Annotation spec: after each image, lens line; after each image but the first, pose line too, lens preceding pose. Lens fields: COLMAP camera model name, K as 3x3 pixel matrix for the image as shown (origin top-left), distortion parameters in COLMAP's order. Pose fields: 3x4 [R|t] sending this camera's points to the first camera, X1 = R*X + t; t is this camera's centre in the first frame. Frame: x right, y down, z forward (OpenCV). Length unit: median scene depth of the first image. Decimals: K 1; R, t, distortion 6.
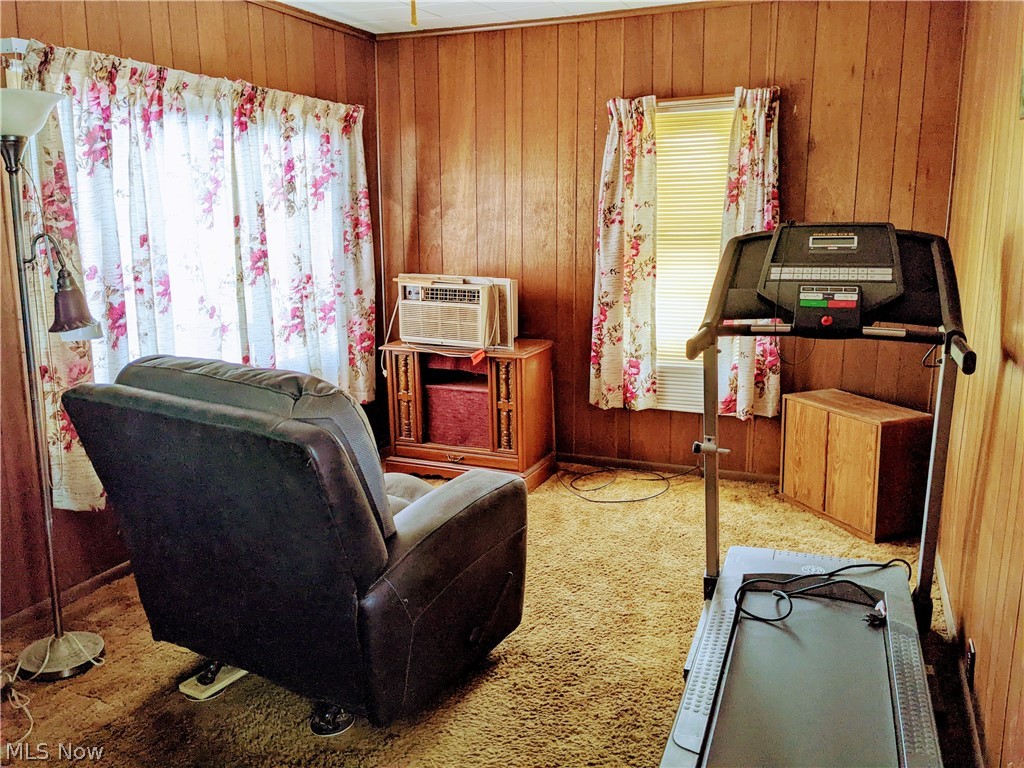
lens RADIAL K [[821.5, 0, 512.0], [0, 821.5, 384.0], [0, 0, 1]] dist [0.048715, -0.101735]
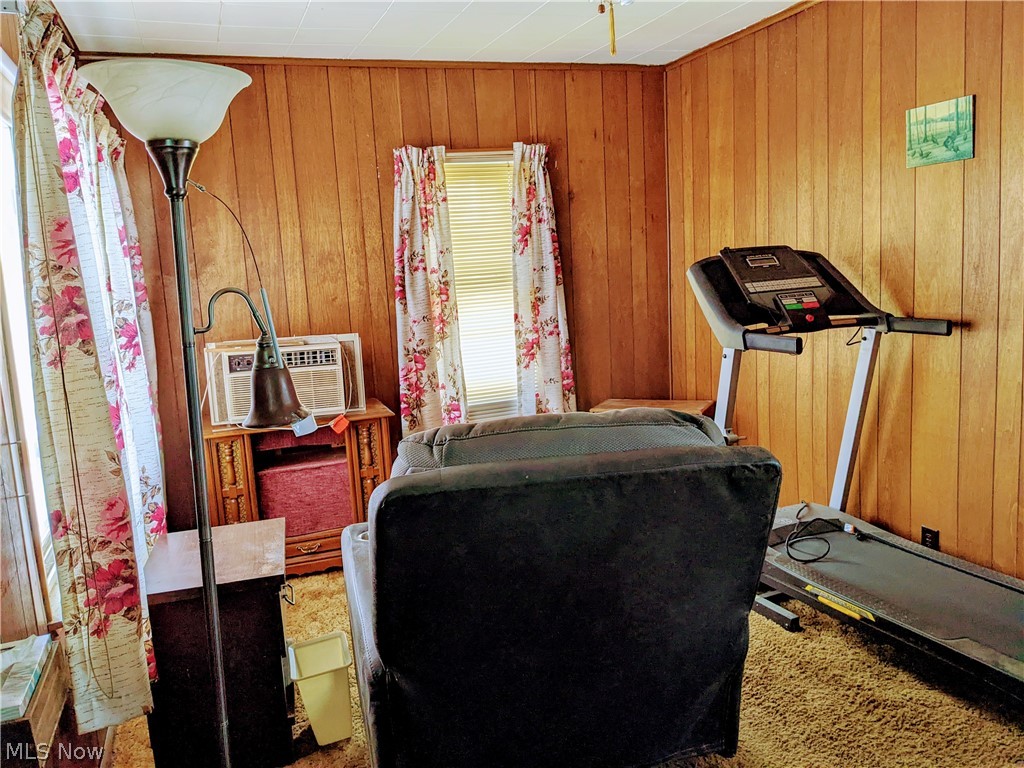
lens RADIAL K [[844.0, 0, 510.5], [0, 844.0, 394.3], [0, 0, 1]] dist [0.061961, -0.000627]
pose [[0.719702, -0.143748, 0.679239, -0.520035], [0.192554, 0.981280, 0.003644, -0.031720], [-0.667048, 0.128167, 0.733908, 0.200293]]
